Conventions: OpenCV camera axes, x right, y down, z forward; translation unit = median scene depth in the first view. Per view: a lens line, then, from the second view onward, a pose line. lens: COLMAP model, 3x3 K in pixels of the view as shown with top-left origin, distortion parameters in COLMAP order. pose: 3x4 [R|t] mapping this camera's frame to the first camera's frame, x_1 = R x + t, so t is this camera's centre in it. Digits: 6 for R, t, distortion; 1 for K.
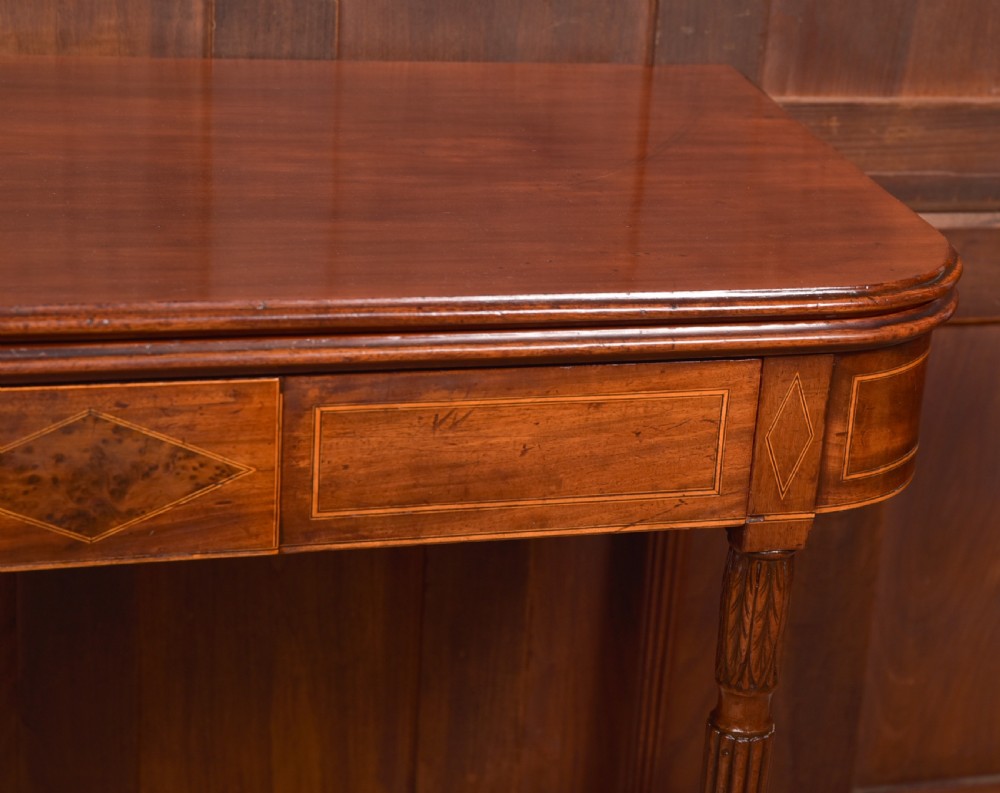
lens RADIAL K [[2283.6, 0, 701.6], [0, 2283.6, 359.2], [0, 0, 1]] dist [0.128366, 0.026968]
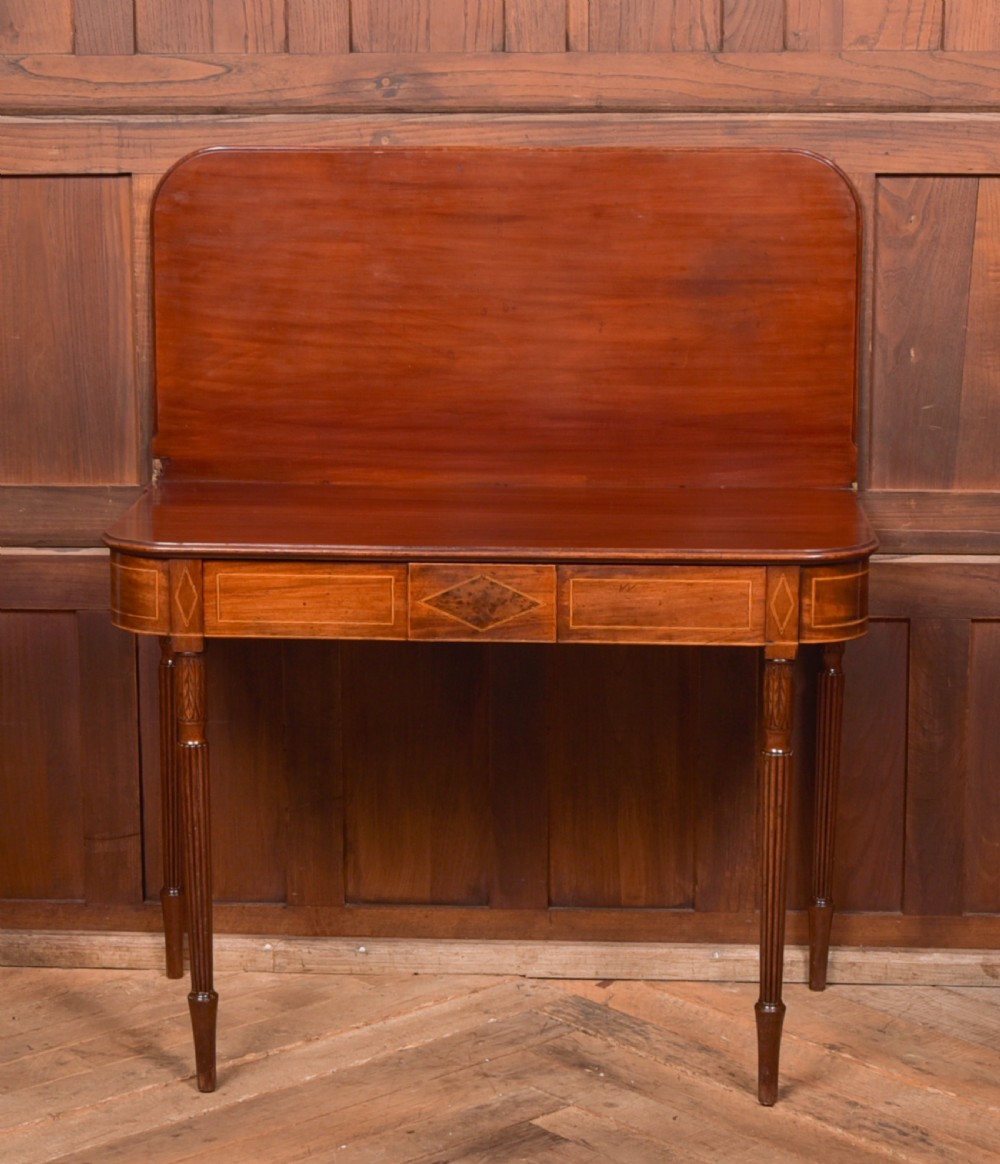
lens RADIAL K [[2781.5, 0, 450.7], [0, 2781.5, 502.1], [0, 0, 1]] dist [-0.070509, 0.506830]
pose [[0.923134, -0.022797, -0.383801, 0.818163], [-0.056348, 0.979440, -0.193707, 0.501508], [0.380326, 0.200444, 0.902870, -1.665785]]
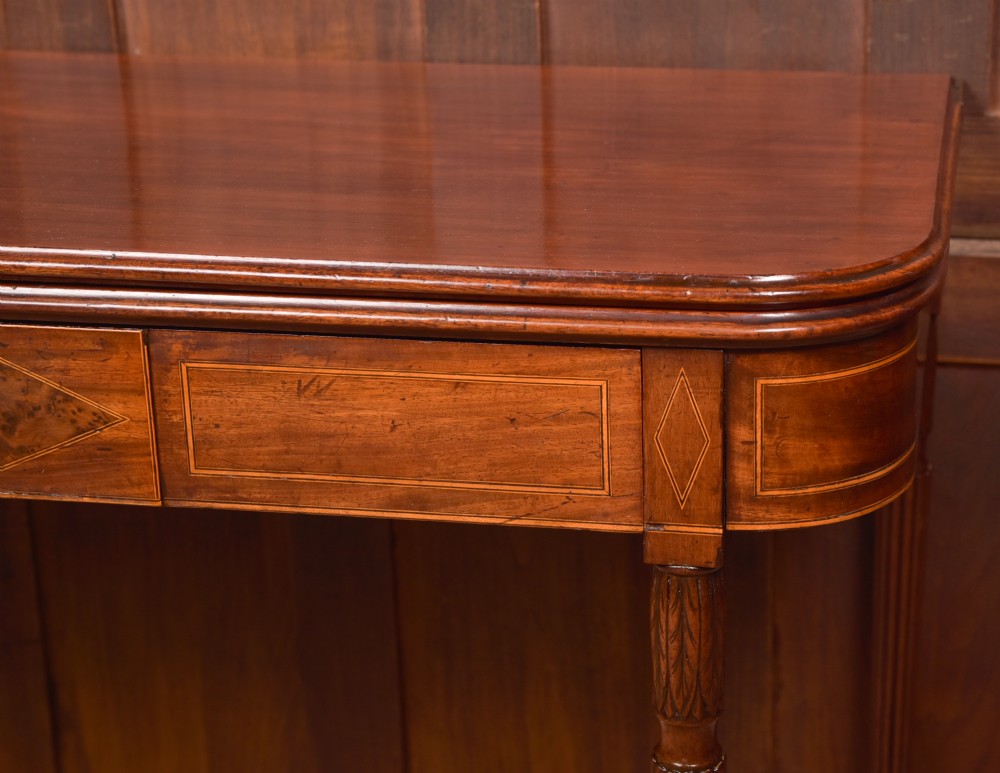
lens RADIAL K [[2122.3, 0, 662.7], [0, 2122.3, 327.8], [0, 0, 1]] dist [0.050161, 0.378335]
pose [[0.884214, 0.054904, -0.463844, 0.440205], [-0.081034, 0.996040, -0.036573, 0.022094], [0.460000, 0.069926, 0.885161, 0.253848]]
